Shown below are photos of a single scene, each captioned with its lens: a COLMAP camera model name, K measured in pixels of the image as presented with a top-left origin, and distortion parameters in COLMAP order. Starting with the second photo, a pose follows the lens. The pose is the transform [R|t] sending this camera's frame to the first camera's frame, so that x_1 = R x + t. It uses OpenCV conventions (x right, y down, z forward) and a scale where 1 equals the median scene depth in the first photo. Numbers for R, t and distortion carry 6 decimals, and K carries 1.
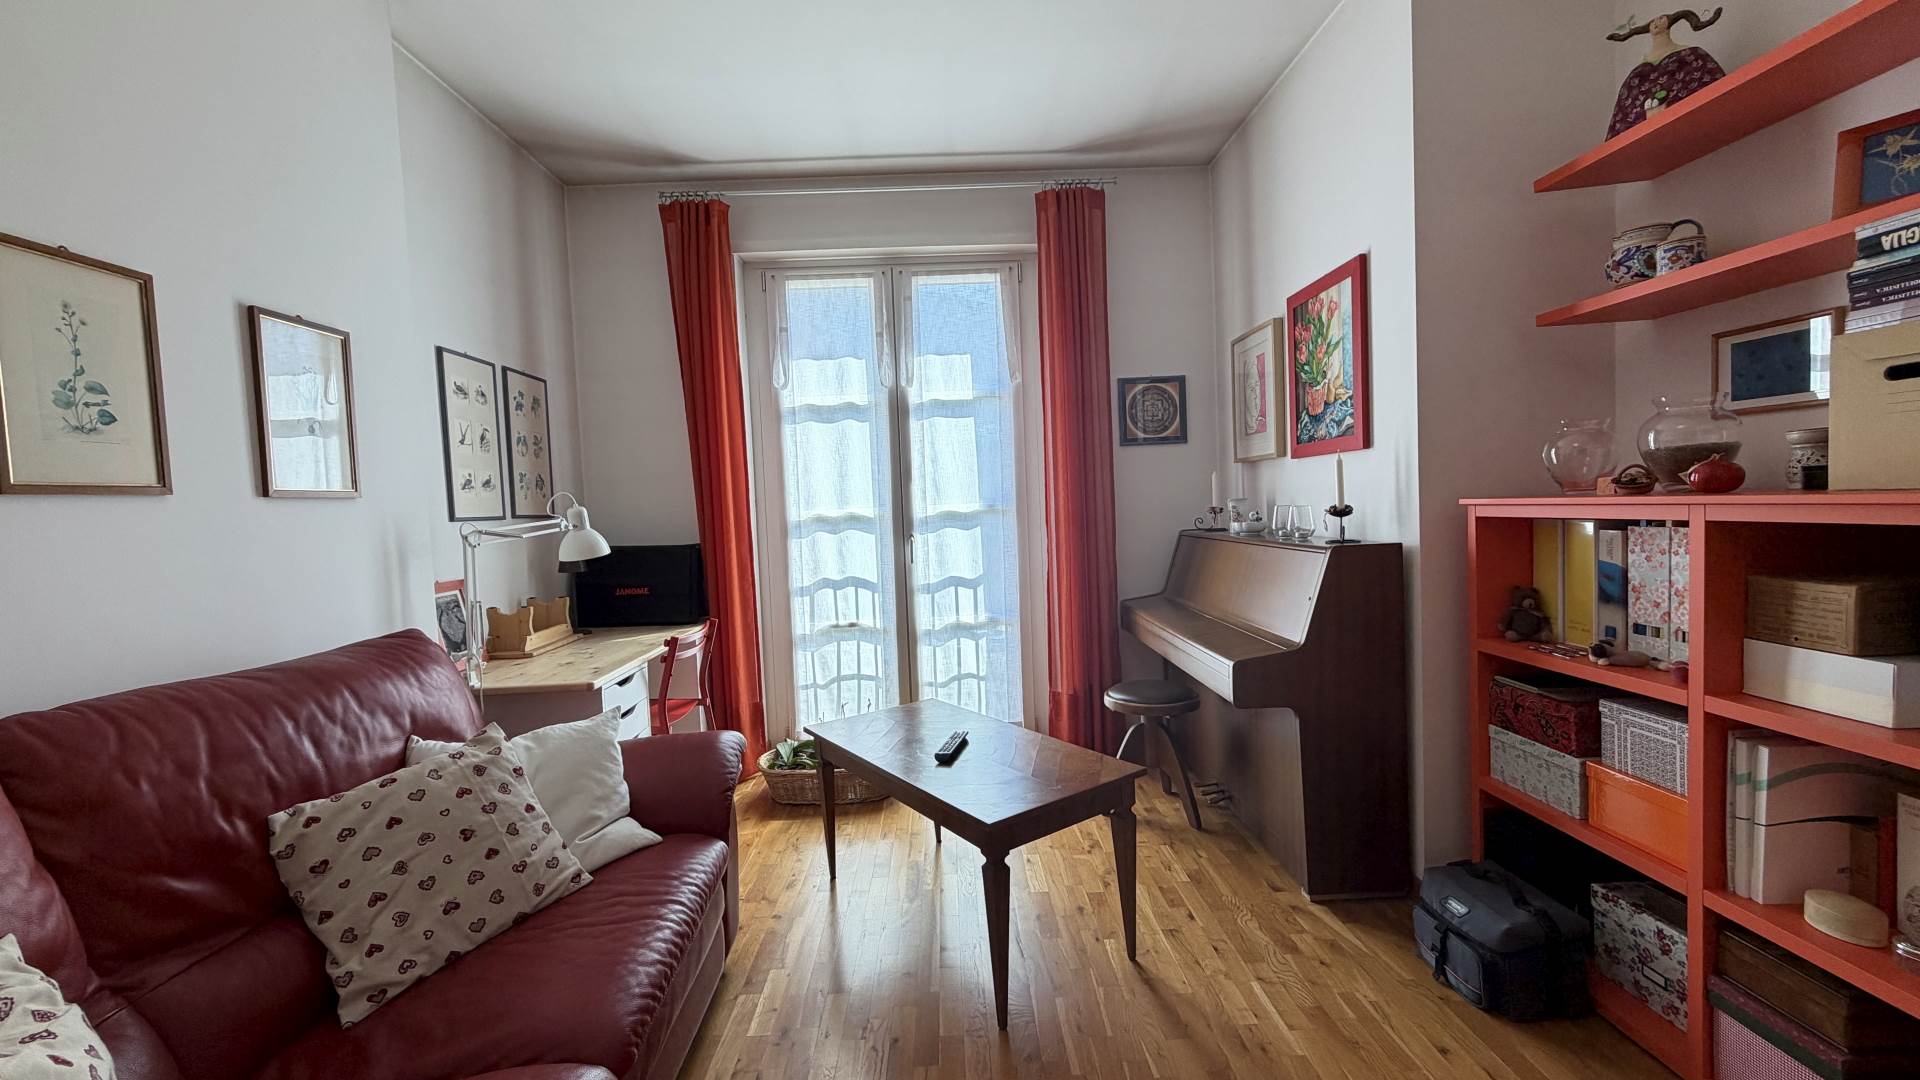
lens RADIAL K [[765.0, 0, 963.9], [0, 765.0, 536.0], [0, 0, 1]] dist [-0.001113, 0.000953]
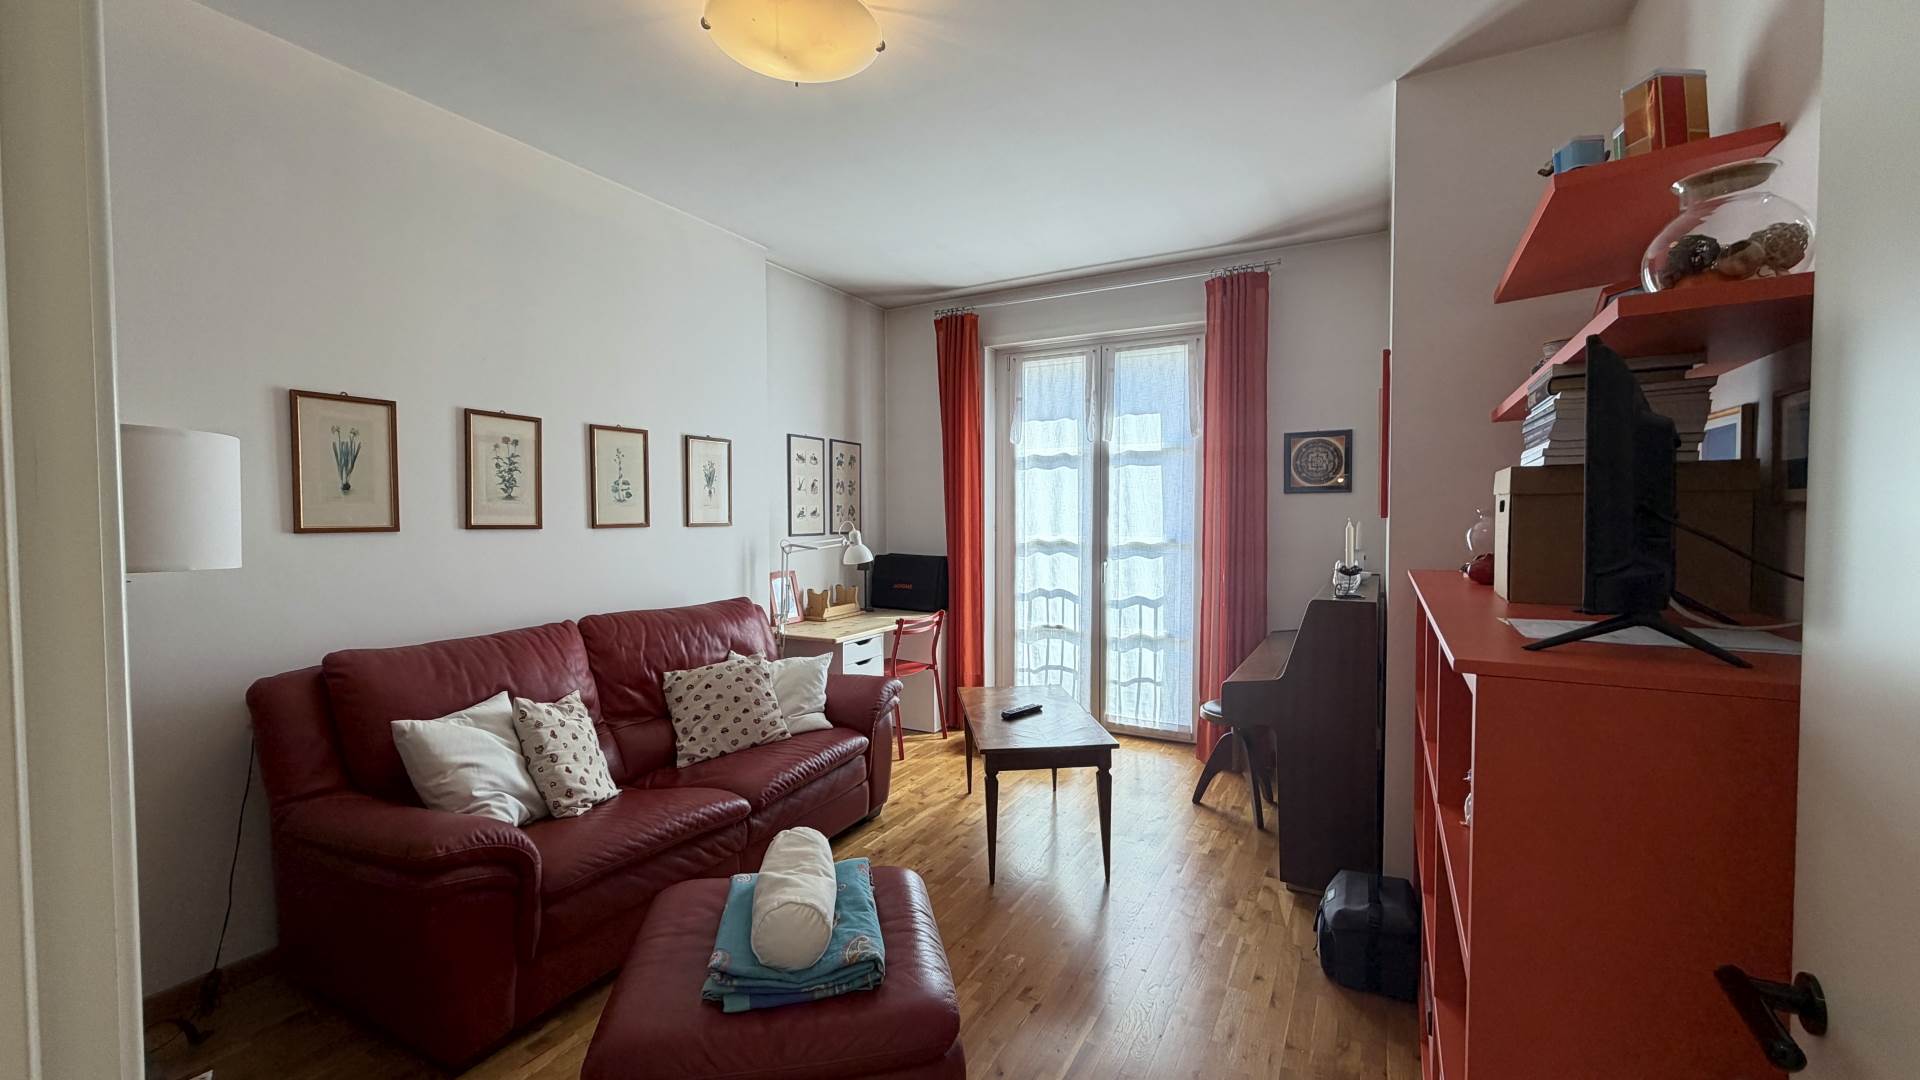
lens RADIAL K [[765.0, 0, 969.0], [0, 765.0, 540.2], [0, 0, 1]] dist [-0.001113, 0.000953]
pose [[0.867515, 0.057336, -0.494095, 0.557649], [-0.055802, 0.998282, 0.017868, -0.068170], [0.494271, 0.012070, 0.869224, -0.304688]]
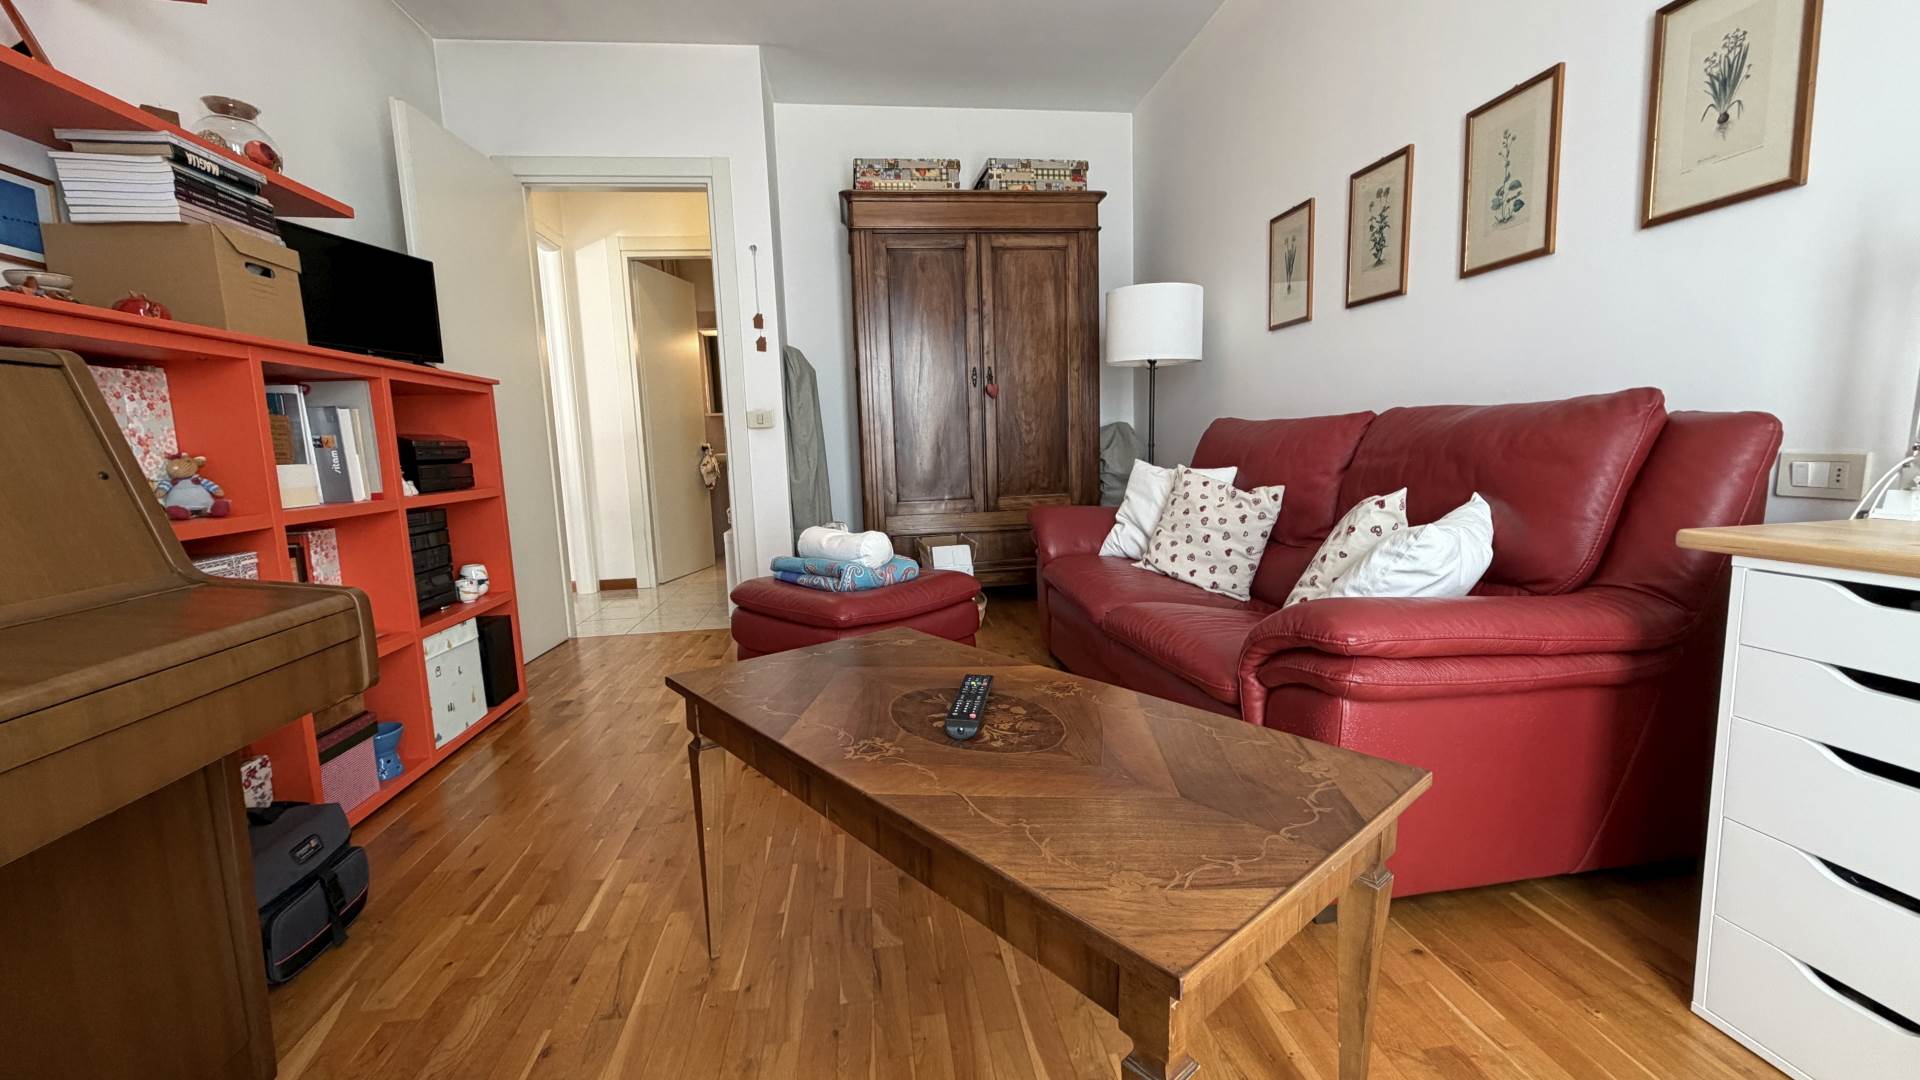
lens RADIAL K [[765.0, 0, 959.2], [0, 765.0, 529.9], [0, 0, 1]] dist [-0.001113, 0.000953]
pose [[-0.991396, 0.092658, -0.092455, 0.024513], [0.076963, 0.983971, 0.160864, 0.069015], [0.105879, 0.152364, -0.982637, 1.360684]]
